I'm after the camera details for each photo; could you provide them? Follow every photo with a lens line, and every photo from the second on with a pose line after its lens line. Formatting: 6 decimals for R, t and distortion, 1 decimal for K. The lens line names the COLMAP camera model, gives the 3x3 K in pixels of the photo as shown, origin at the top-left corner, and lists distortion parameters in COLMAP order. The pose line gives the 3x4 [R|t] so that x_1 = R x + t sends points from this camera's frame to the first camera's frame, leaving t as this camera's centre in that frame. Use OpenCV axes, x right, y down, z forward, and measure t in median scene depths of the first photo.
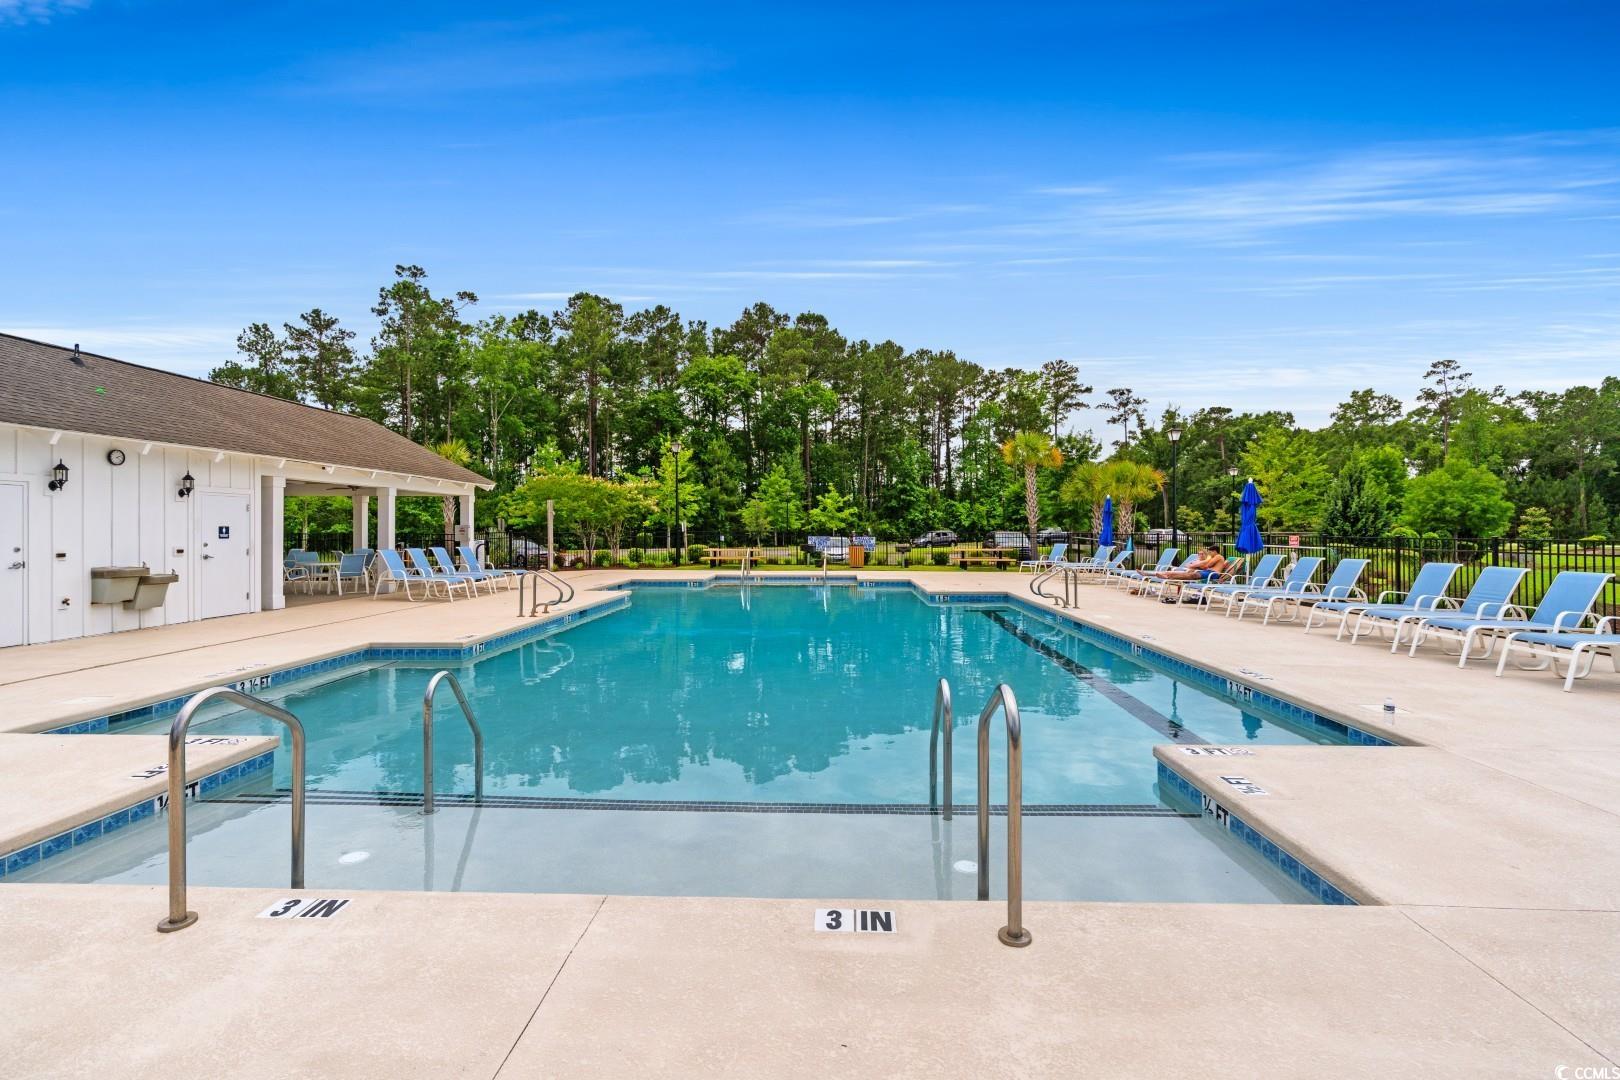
lens RADIAL K [[737.9, 0, 803.1], [0, 737.9, 525.5], [0, 0, 1]] dist [-0.002313, 0.000449]
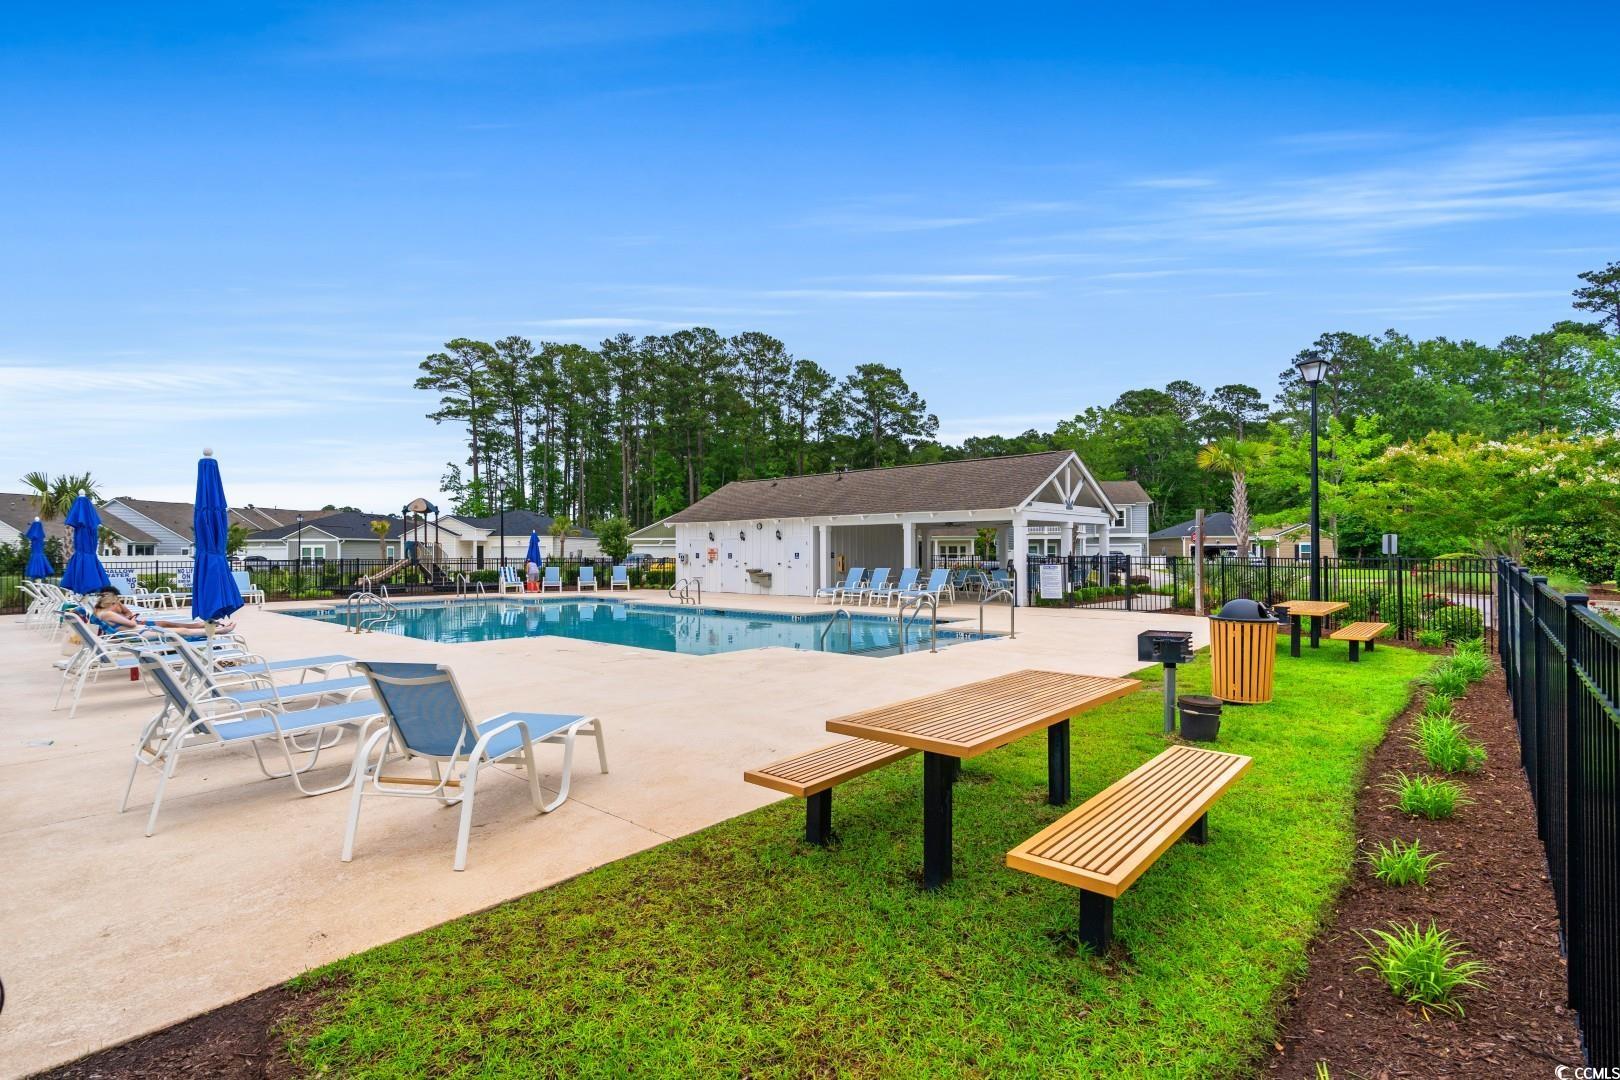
lens RADIAL K [[764.6, 0, 822.9], [0, 764.6, 549.3], [0, 0, 1]] dist [-0.000644, 0.001389]
pose [[-0.611029, 0.000881, -0.791608, 0.160527], [0.010805, 0.999915, -0.007228, 0.001416], [0.791535, -0.012970, -0.610987, 0.429412]]
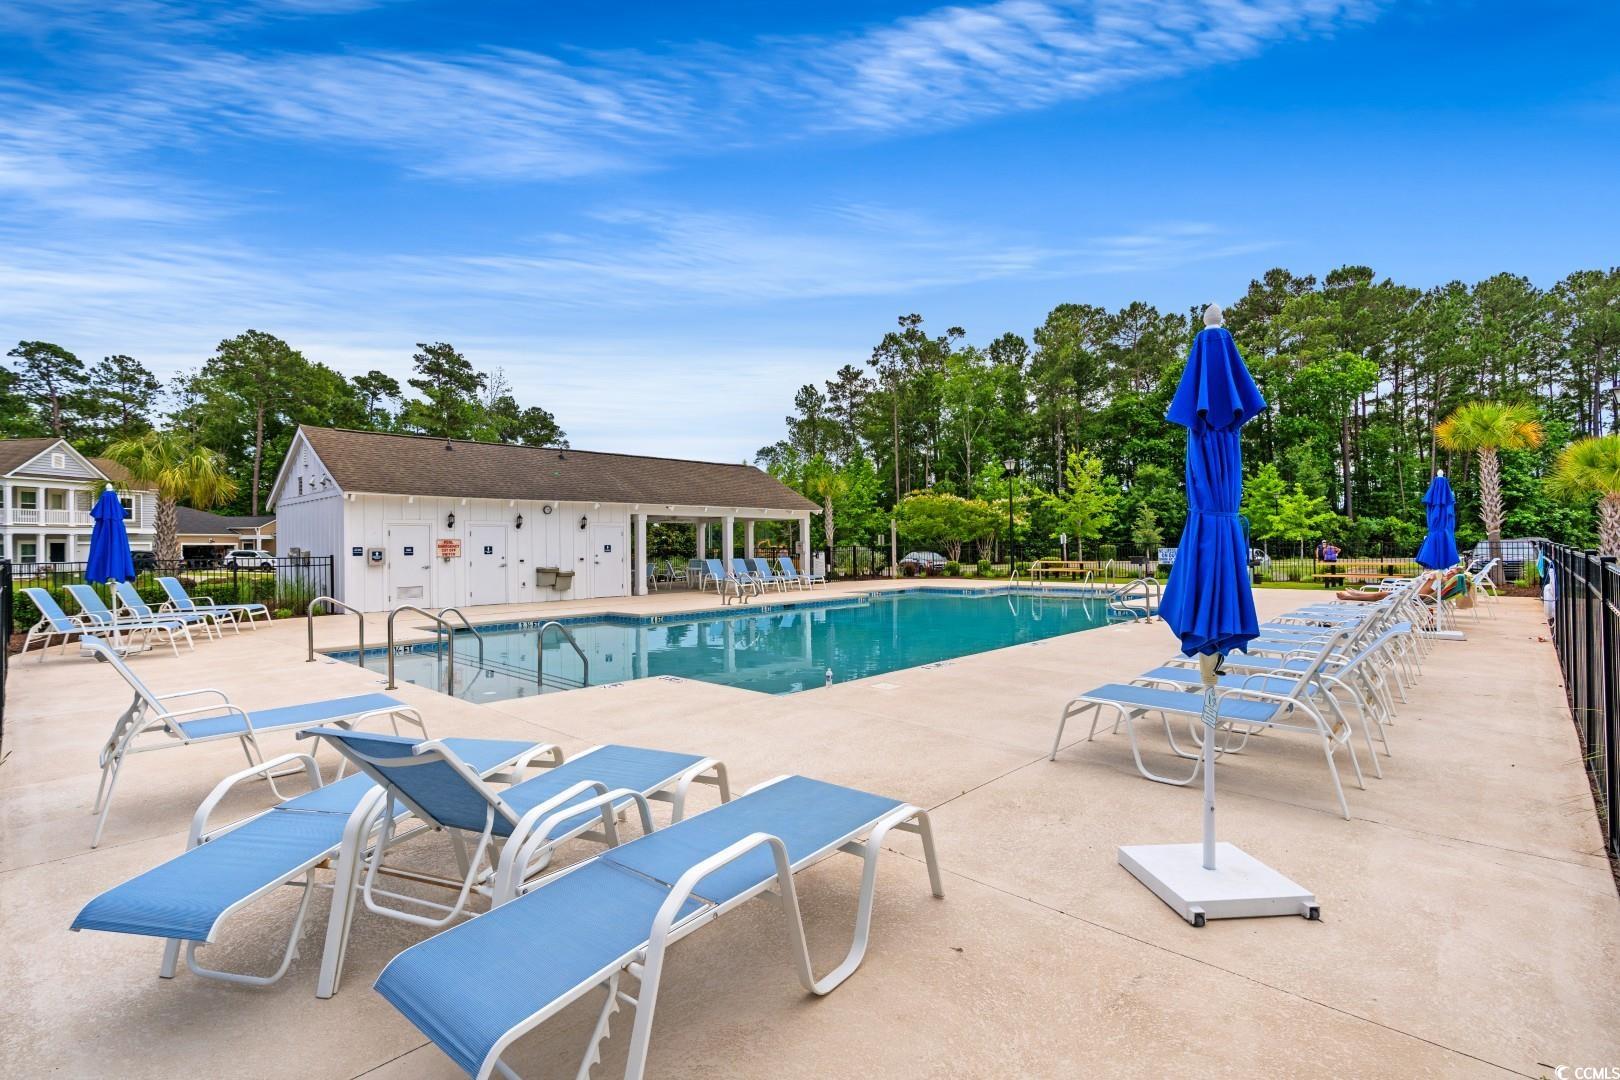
lens RADIAL K [[753.9, 0, 803.2], [0, 753.9, 545.2], [0, 0, 1]] dist [-0.002011, 0.000552]
pose [[0.751880, -0.006508, -0.659268, 0.131348], [0.014110, 0.999881, 0.006222, -0.000626], [0.659149, -0.013981, 0.751882, -0.005622]]
